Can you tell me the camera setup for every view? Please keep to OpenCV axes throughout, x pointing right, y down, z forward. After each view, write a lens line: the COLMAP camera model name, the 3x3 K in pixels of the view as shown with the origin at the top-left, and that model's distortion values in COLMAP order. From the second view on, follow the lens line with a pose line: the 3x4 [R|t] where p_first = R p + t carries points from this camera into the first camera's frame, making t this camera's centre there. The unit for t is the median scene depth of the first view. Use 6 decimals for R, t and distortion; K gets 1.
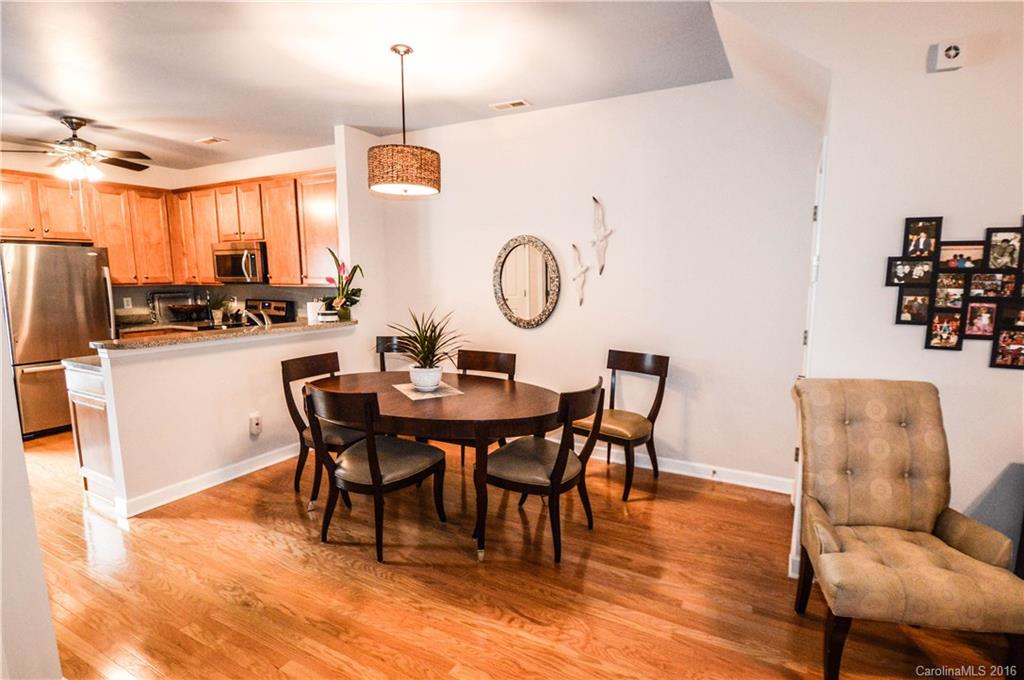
lens RADIAL K [[513.1, 0, 512.0], [0, 513.1, 340.0], [0, 0, 1]] dist [0.028268, -0.030622]
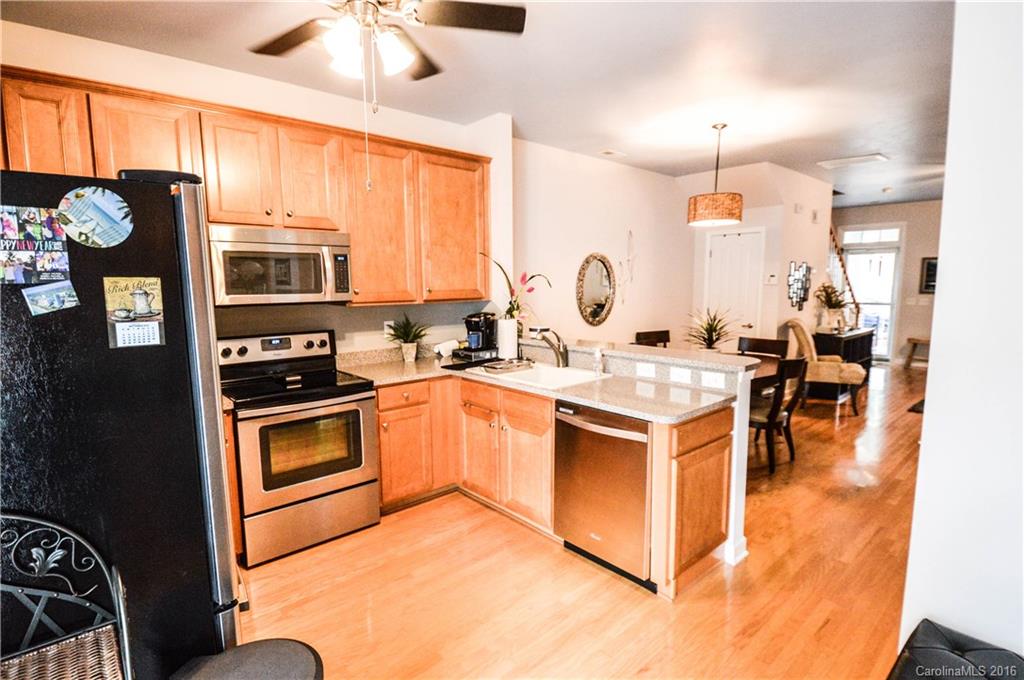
lens RADIAL K [[513.1, 0, 512.0], [0, 513.1, 340.0], [0, 0, 1]] dist [0.028268, -0.030622]
pose [[0.346754, -0.109672, 0.931522, -0.971088], [0.137627, 0.988340, 0.065131, -0.074635], [-0.927804, 0.105618, 0.357805, 0.581042]]
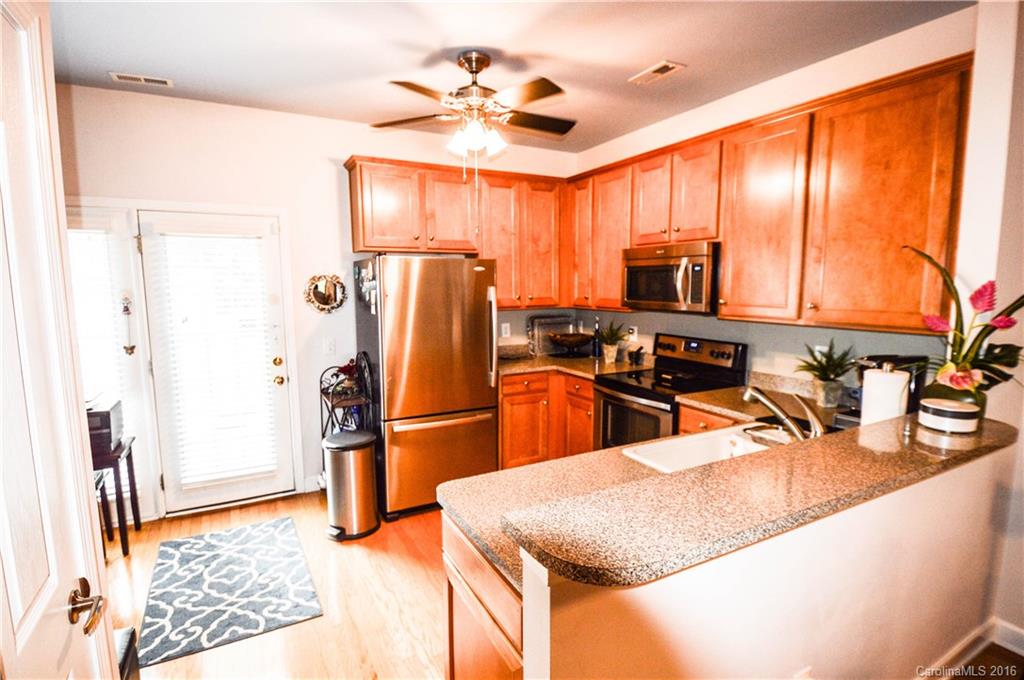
lens RADIAL K [[513.1, 0, 512.0], [0, 513.1, 340.0], [0, 0, 1]] dist [0.028268, -0.030622]
pose [[0.839176, 0.060755, -0.540456, -0.330675], [-0.069124, 0.997596, 0.004814, -0.063593], [0.539450, 0.033319, 0.841358, 0.368774]]
